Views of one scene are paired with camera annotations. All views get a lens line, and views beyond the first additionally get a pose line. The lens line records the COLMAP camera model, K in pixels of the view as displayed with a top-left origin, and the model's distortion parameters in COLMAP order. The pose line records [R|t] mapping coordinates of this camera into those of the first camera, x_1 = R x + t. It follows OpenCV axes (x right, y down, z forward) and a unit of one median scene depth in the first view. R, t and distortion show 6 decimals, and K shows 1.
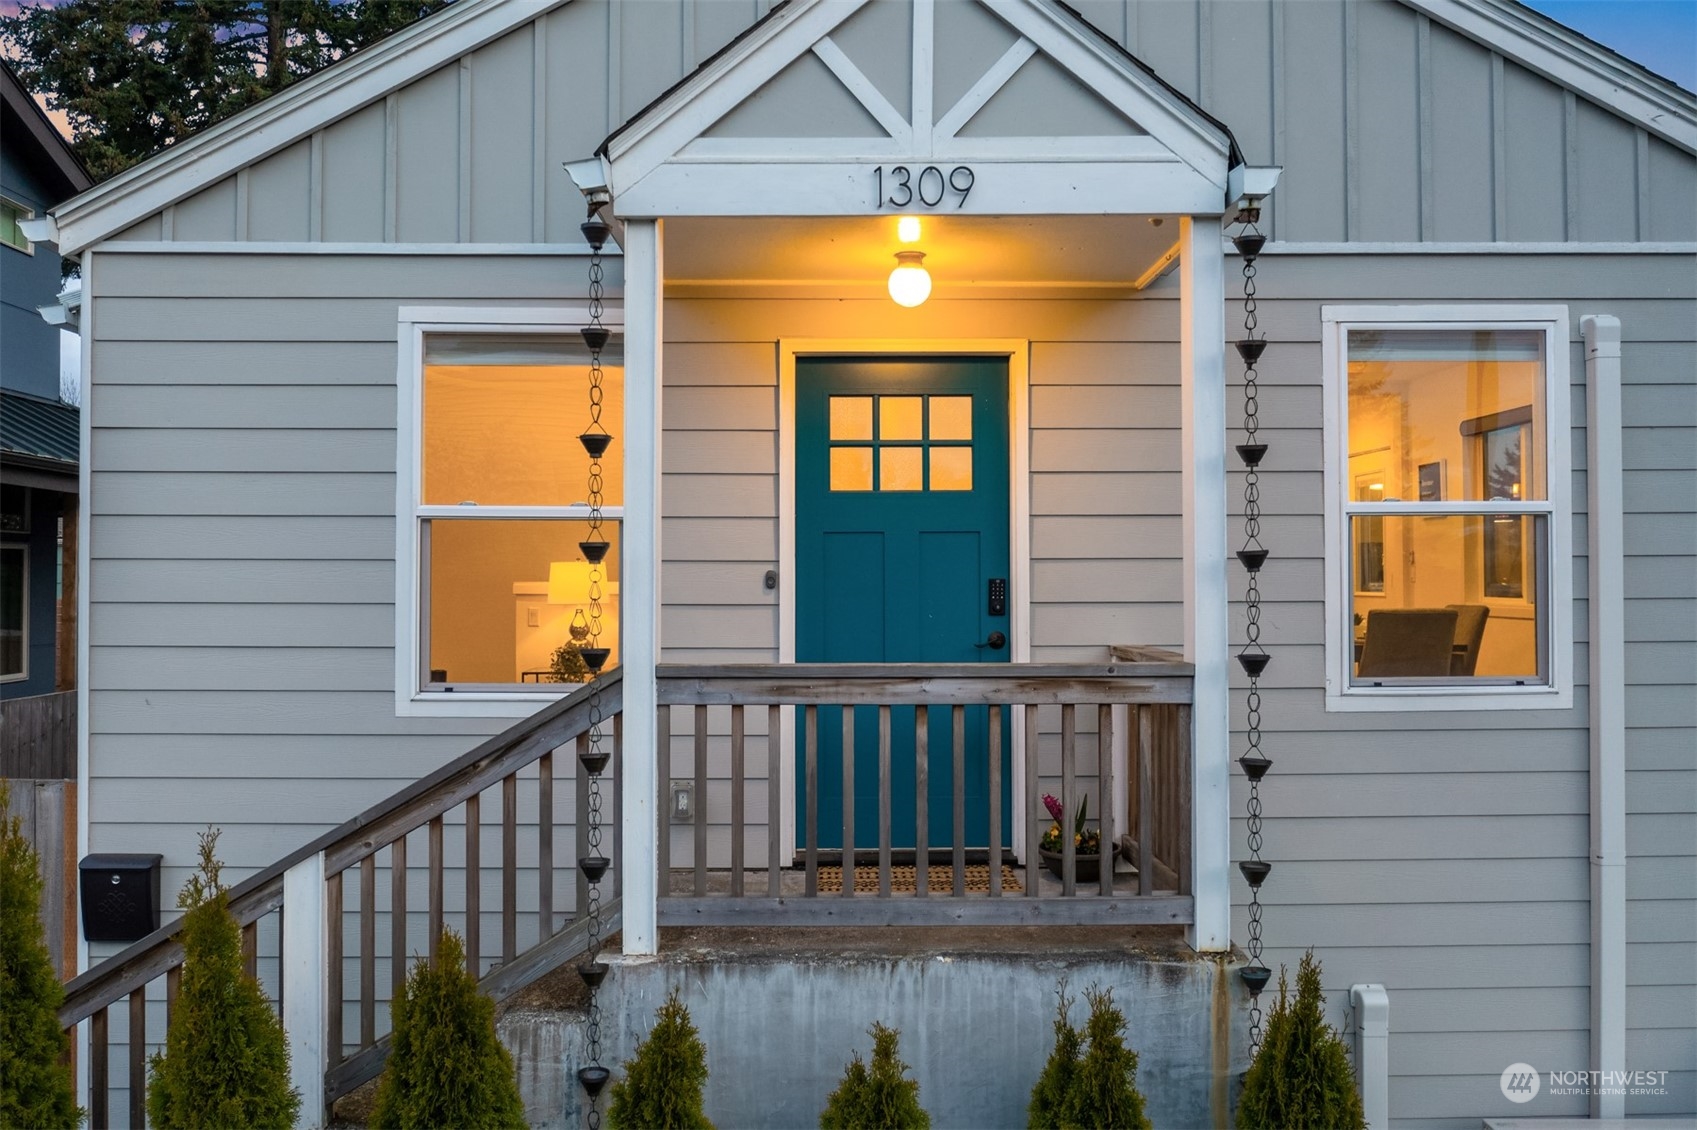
lens RADIAL K [[1489.5, 0, 861.9], [0, 1489.5, 528.5], [0, 0, 1]] dist [-0.041675, 0.000051]
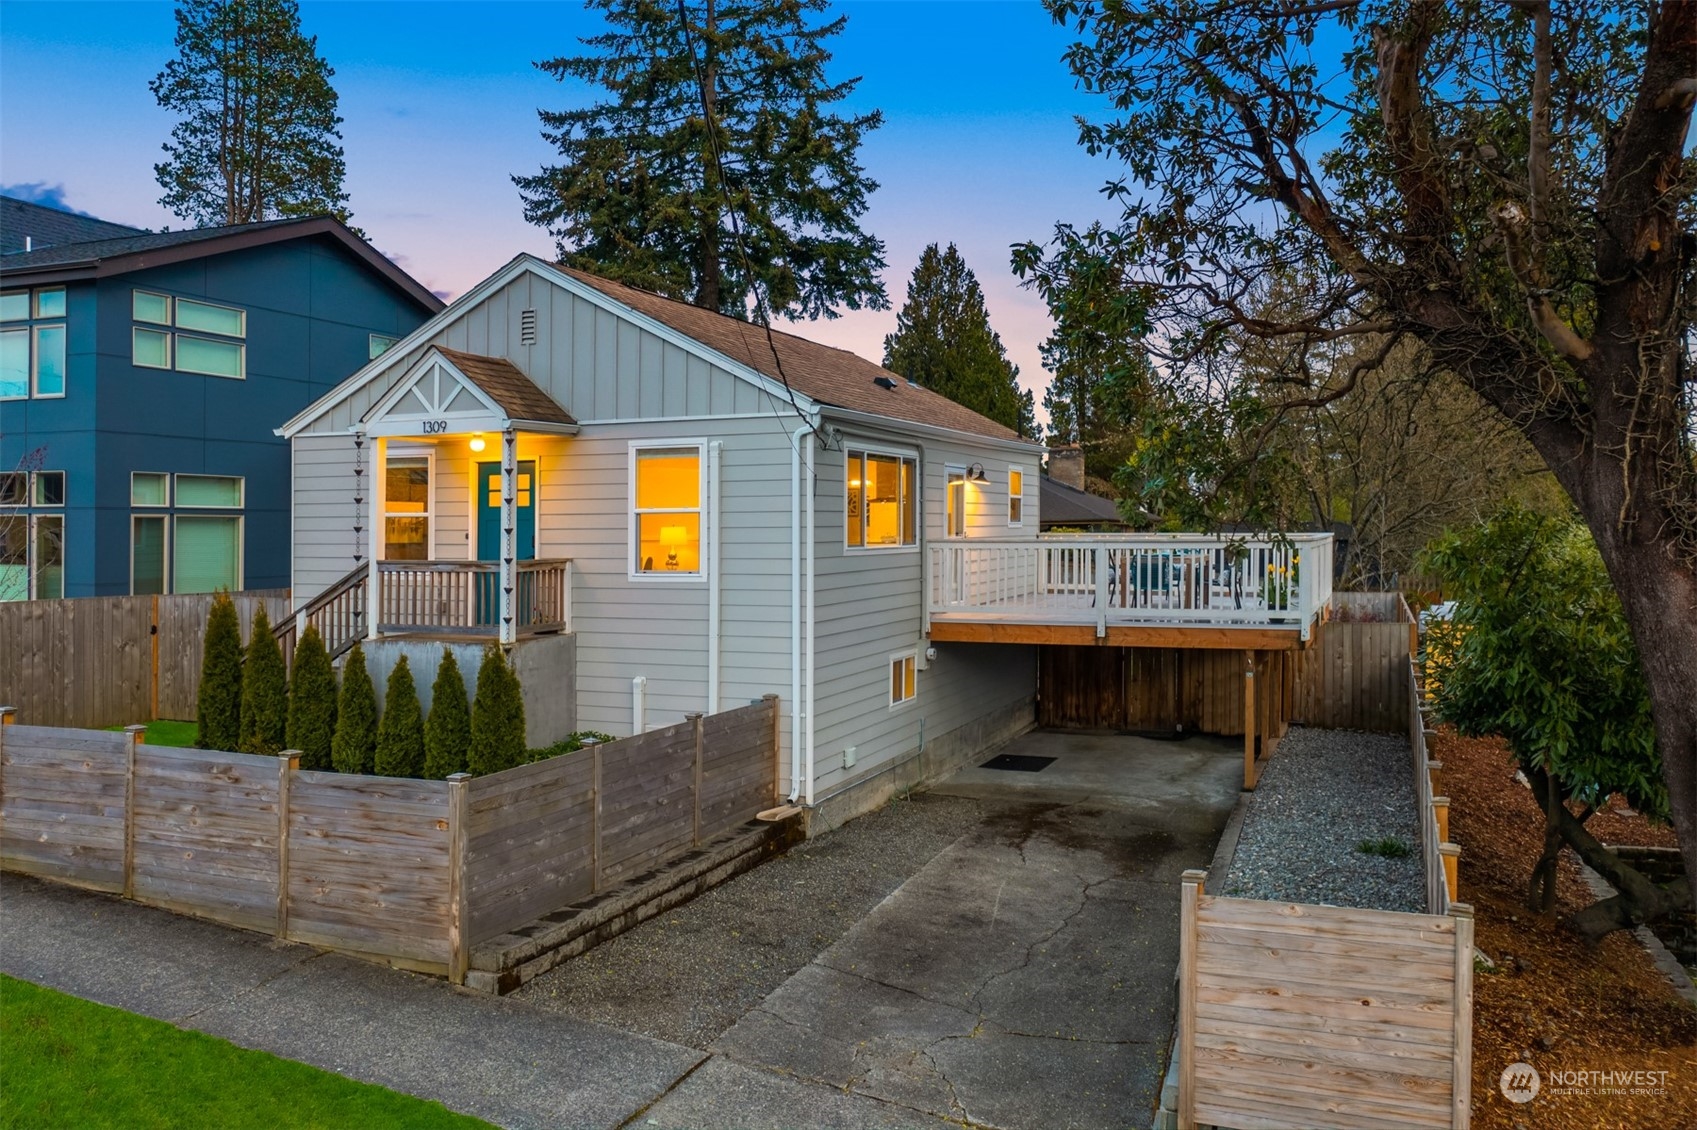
lens RADIAL K [[1326.9, 0, 848.6], [0, 1326.9, 551.2], [0, 0, 1]] dist [-0.000371, -0.005863]
pose [[0.923717, 0.003766, -0.383056, 1.742551], [0.013680, 0.998990, 0.042810, -0.042297], [0.382830, -0.044784, 0.922733, -1.260585]]
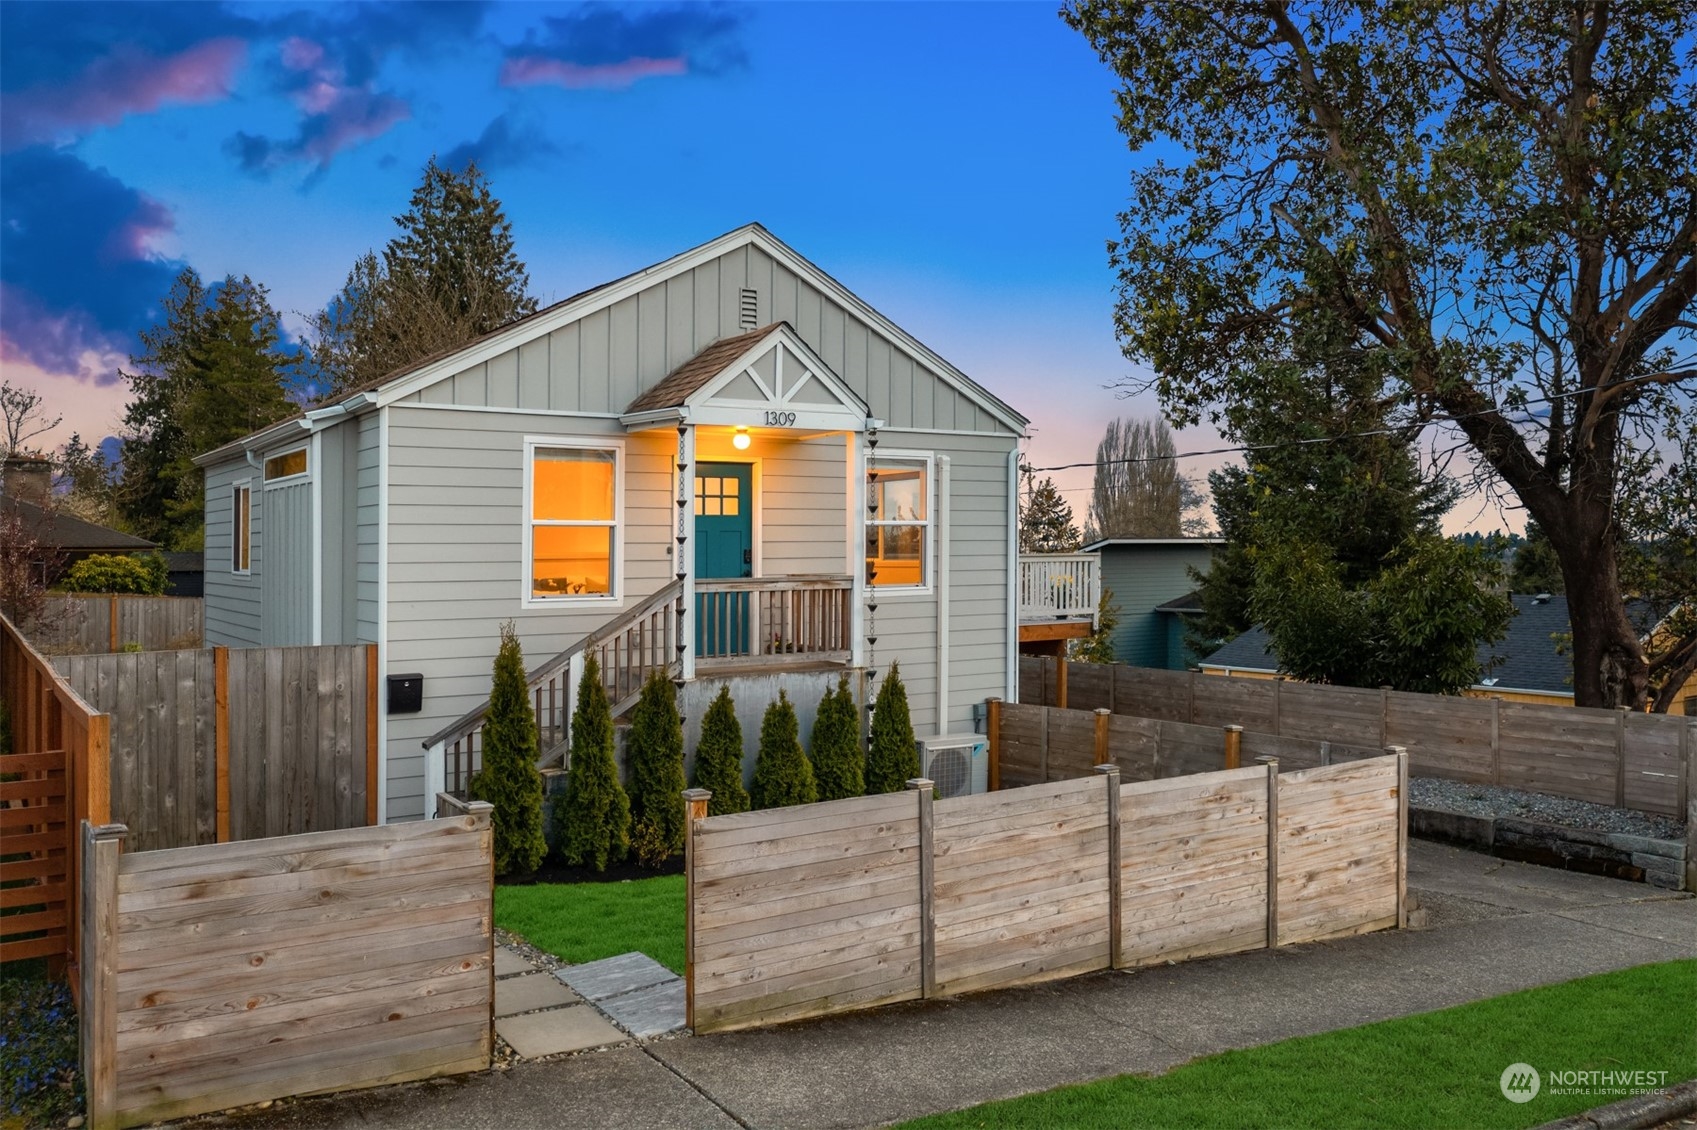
lens RADIAL K [[1371.6, 0, 857.8], [0, 1371.6, 561.7], [0, 0, 1]] dist [-0.050100, -0.001720]
pose [[0.851024, -0.008105, 0.525065, -1.025238], [-0.011231, 0.999371, 0.033630, -0.027675], [-0.525007, -0.034517, 0.850397, -1.163402]]
